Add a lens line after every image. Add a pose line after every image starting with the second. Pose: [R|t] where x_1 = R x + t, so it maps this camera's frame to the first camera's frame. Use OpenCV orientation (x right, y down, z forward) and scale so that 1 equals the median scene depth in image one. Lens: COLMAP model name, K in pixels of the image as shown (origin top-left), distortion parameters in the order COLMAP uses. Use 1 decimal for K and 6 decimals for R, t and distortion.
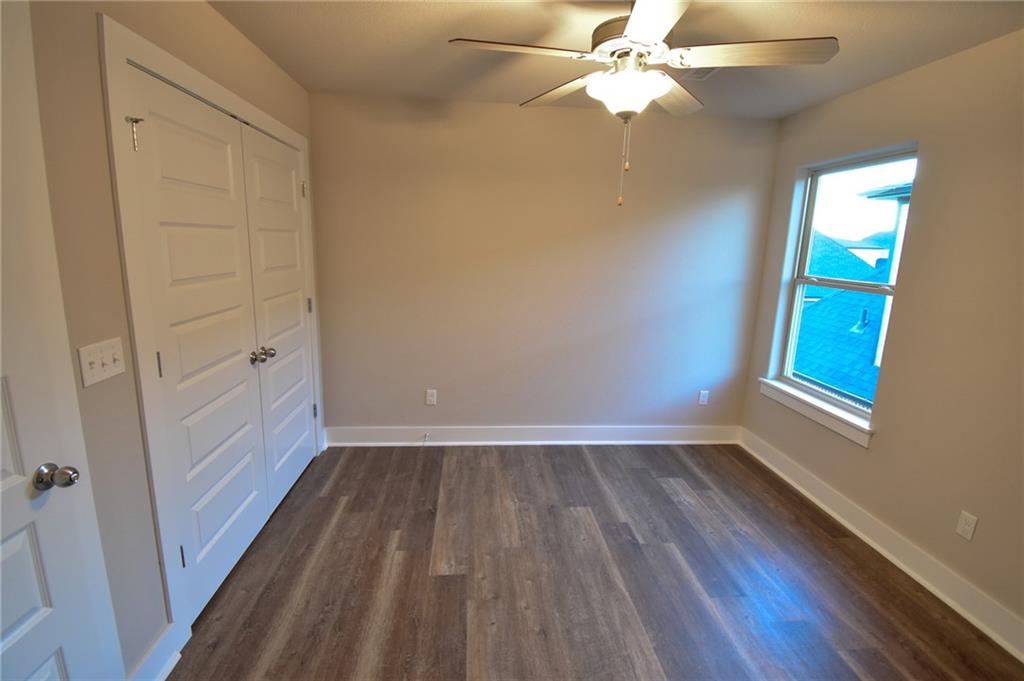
lens RADIAL K [[453.2, 0, 511.4], [0, 453.2, 331.8], [0, 0, 1]] dist [0.002447, -0.000541]
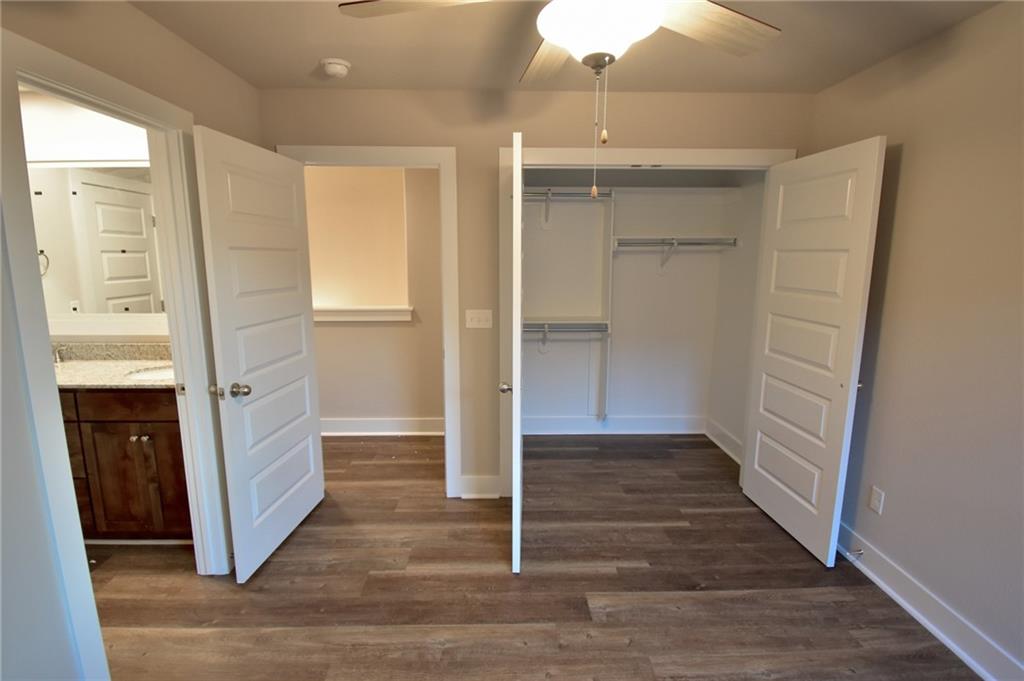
lens RADIAL K [[463.4, 0, 514.1], [0, 463.4, 331.8], [0, 0, 1]] dist [0.018884, -0.025568]
pose [[-0.032392, 0.132646, -0.990634, 0.682963], [-0.195999, 0.971066, 0.136434, -0.113694], [0.980069, 0.198582, -0.005456, 0.667955]]
